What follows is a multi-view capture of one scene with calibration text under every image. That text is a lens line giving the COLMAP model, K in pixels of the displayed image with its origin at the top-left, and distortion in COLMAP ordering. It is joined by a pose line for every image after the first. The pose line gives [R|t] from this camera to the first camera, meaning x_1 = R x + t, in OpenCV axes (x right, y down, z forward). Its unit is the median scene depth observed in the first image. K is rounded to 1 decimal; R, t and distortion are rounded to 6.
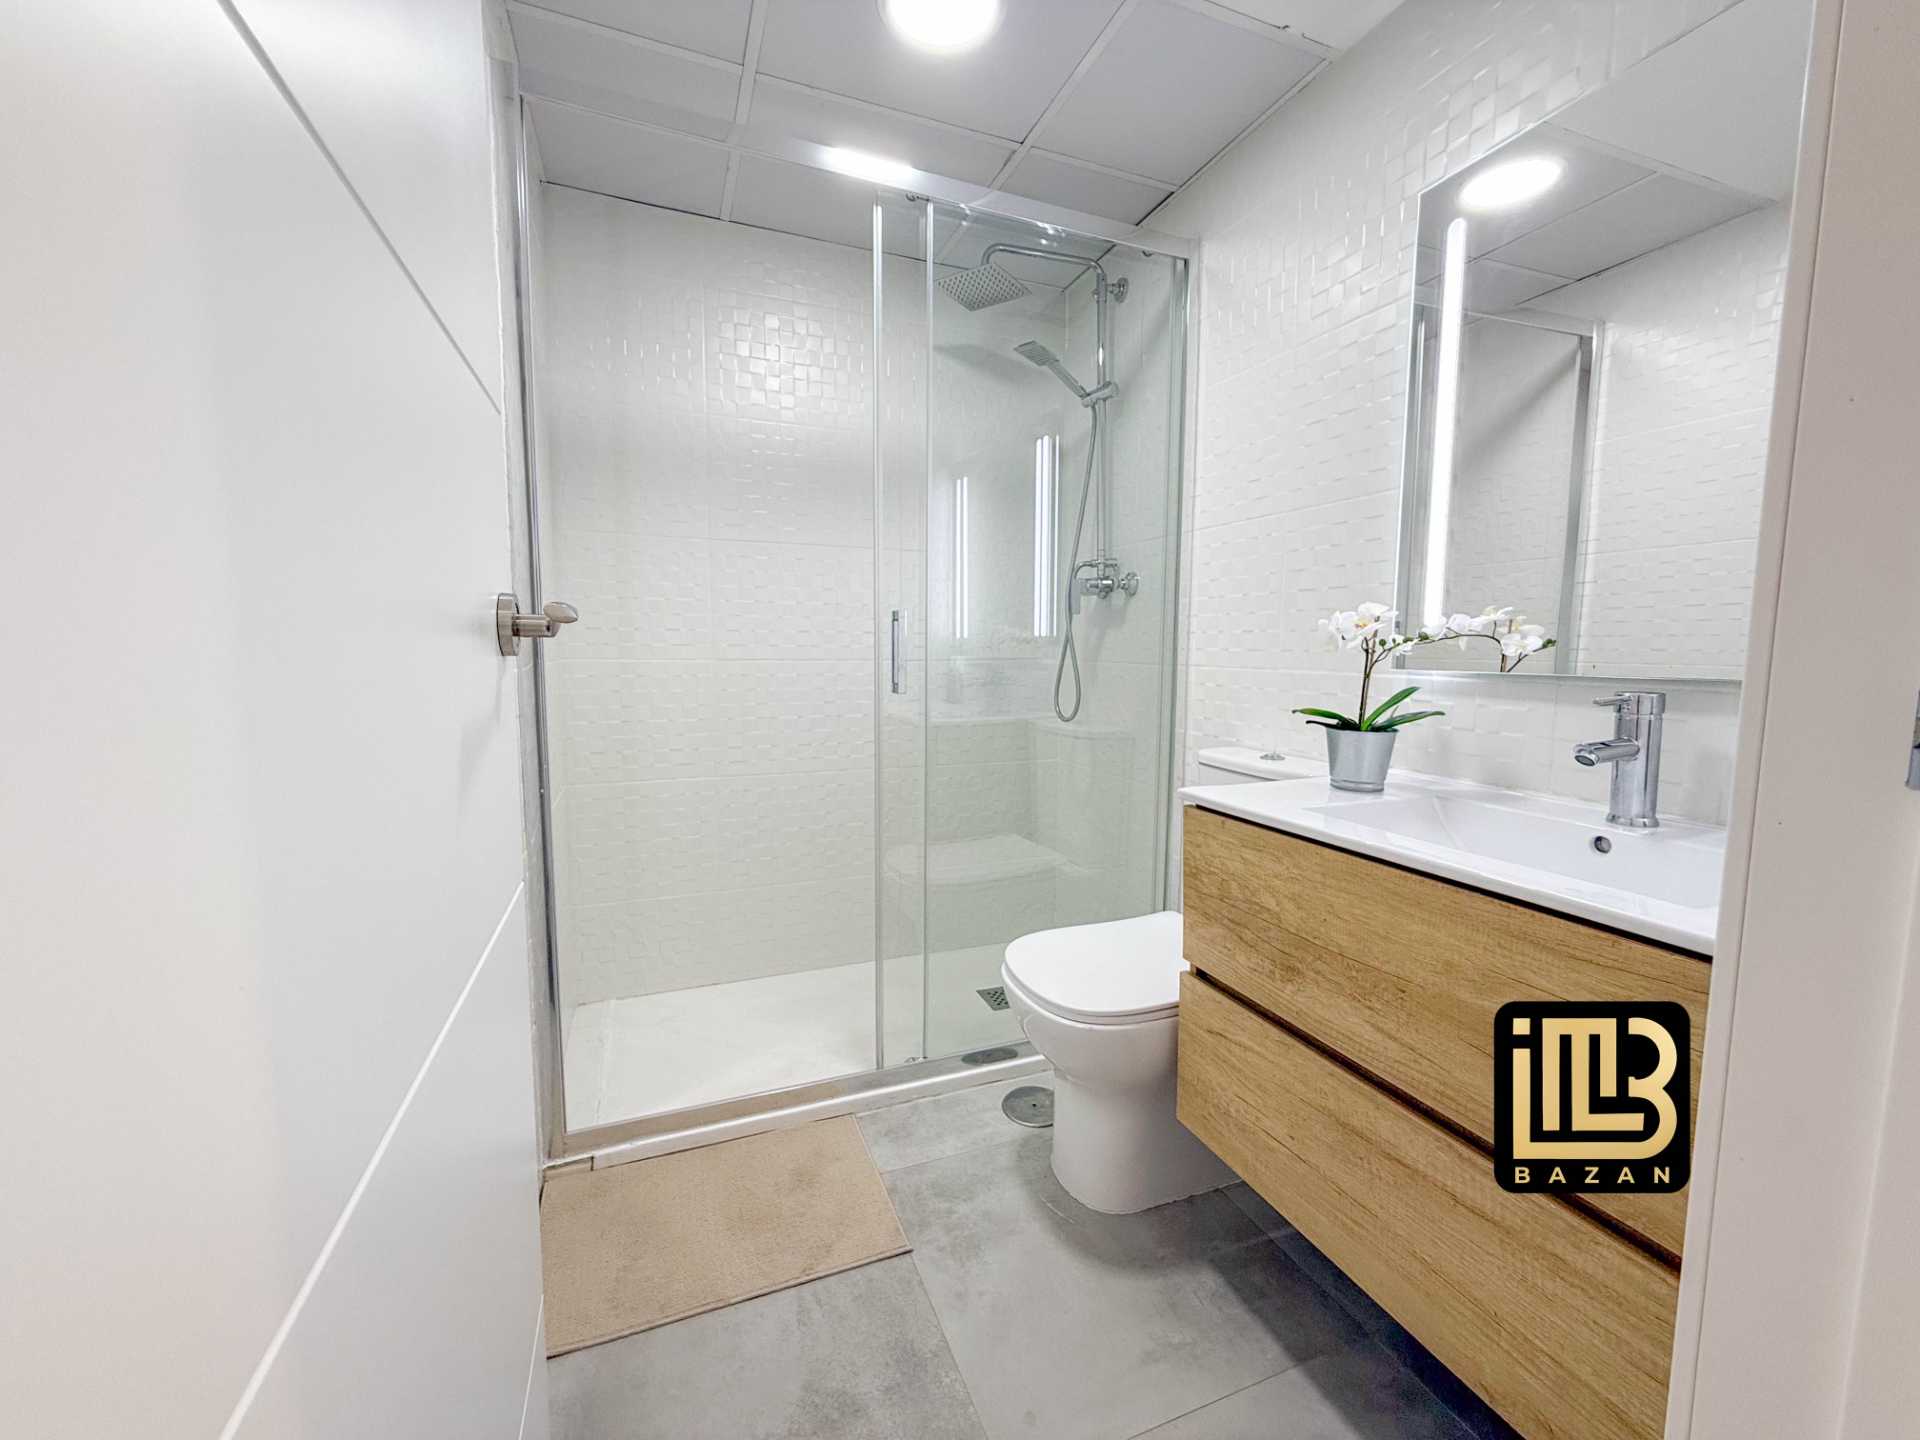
lens RADIAL K [[765.7, 0, 956.6], [0, 765.7, 720.7], [0, 0, 1]] dist [-0.000149, -0.000021]
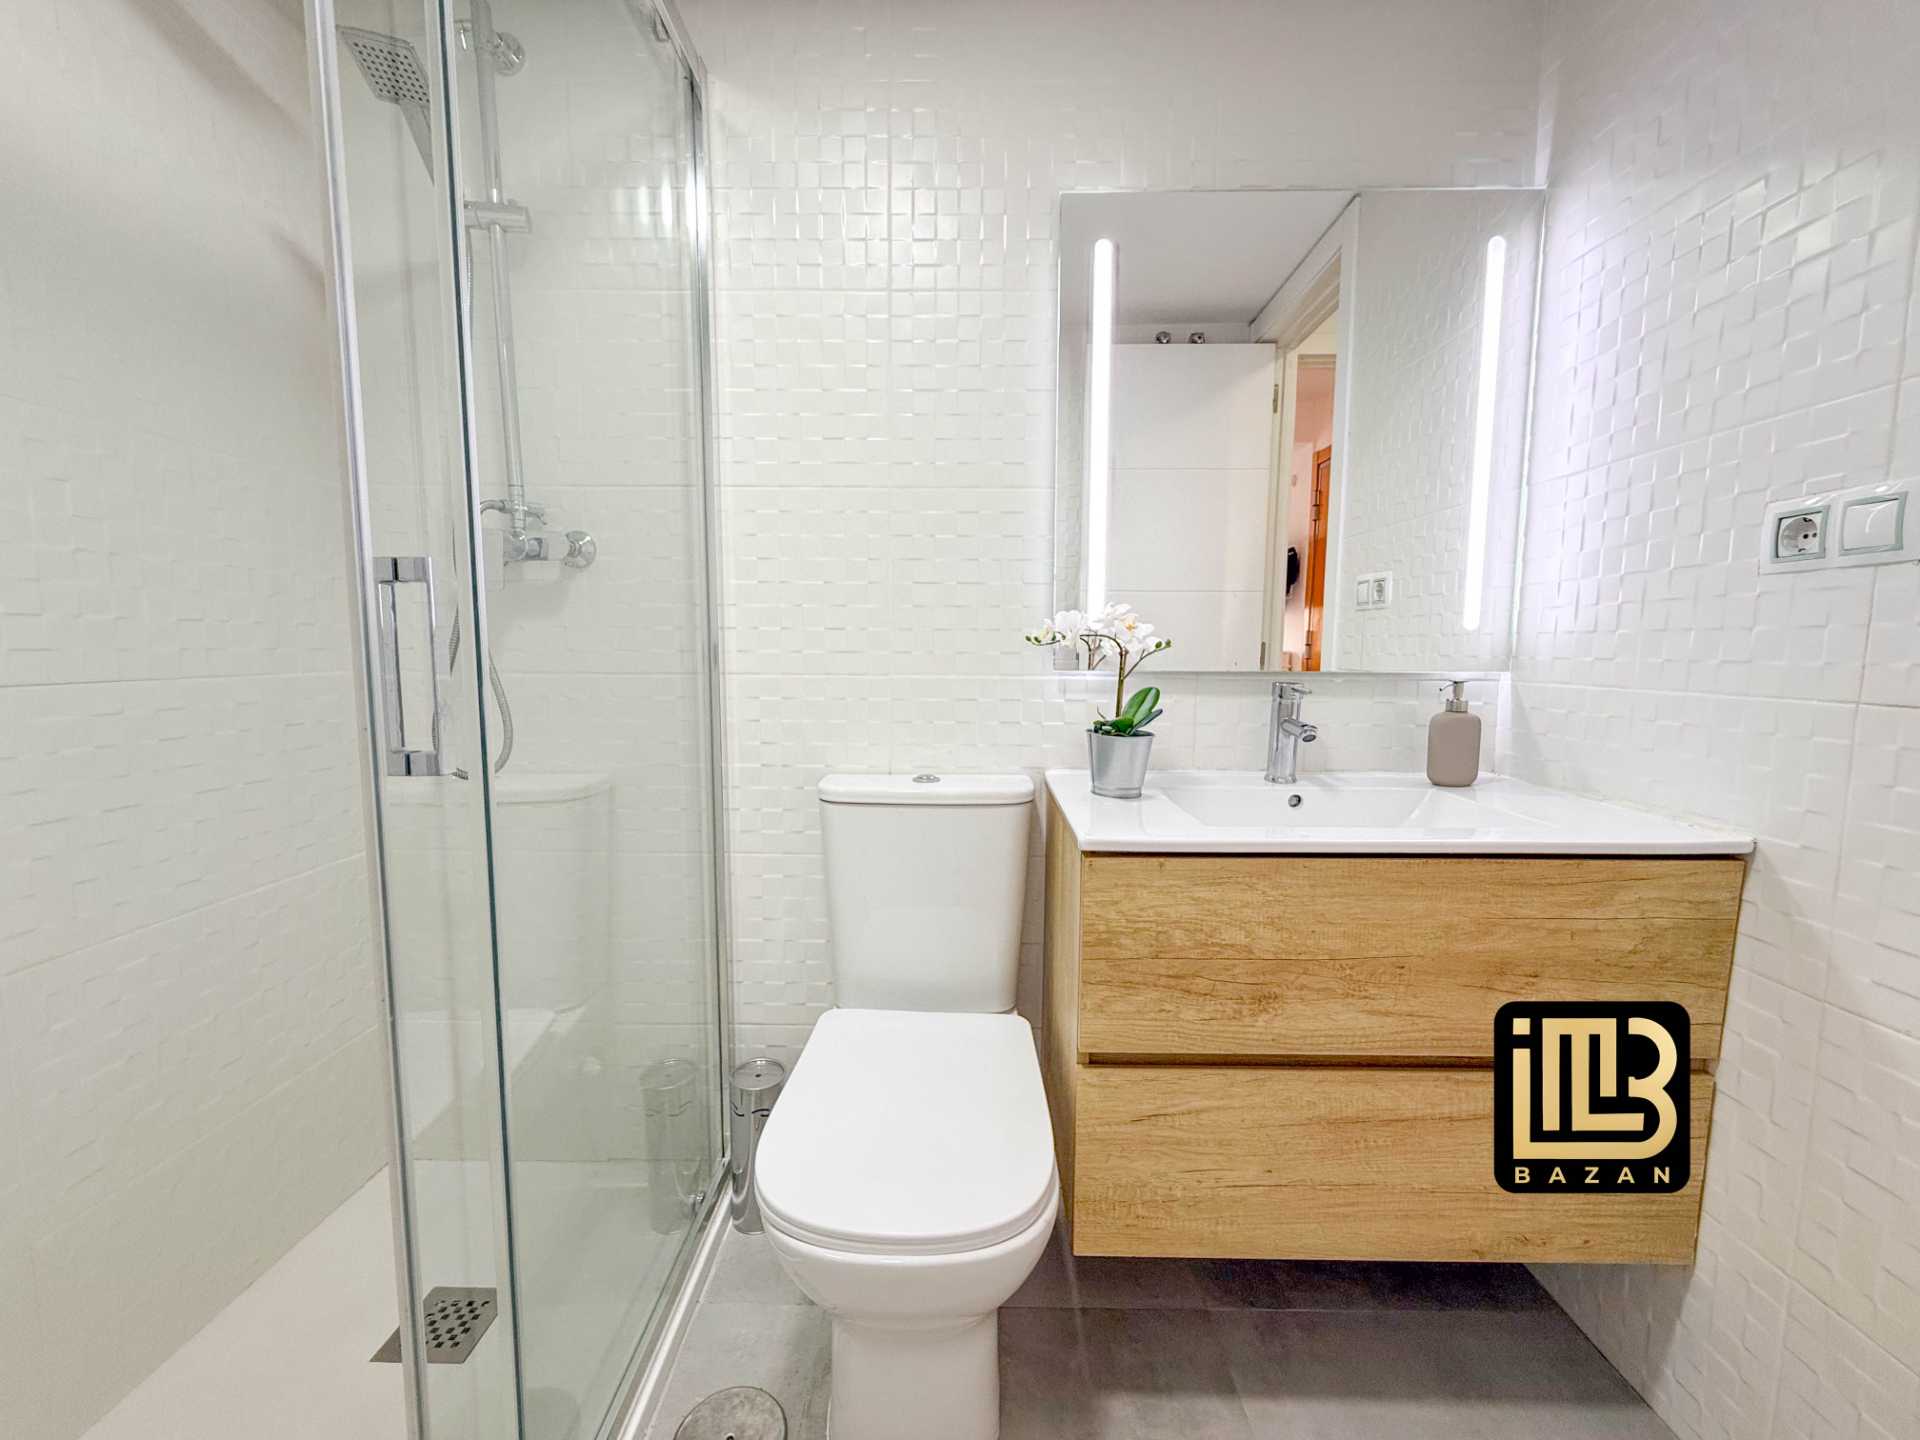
lens RADIAL K [[765.7, 0, 956.6], [0, 765.7, 720.7], [0, 0, 1]] dist [-0.000149, -0.000021]
pose [[0.372431, -0.095310, 0.923153, -0.496992], [0.088918, 0.993801, 0.066732, -0.098796], [-0.923790, 0.057232, 0.378597, 0.919278]]
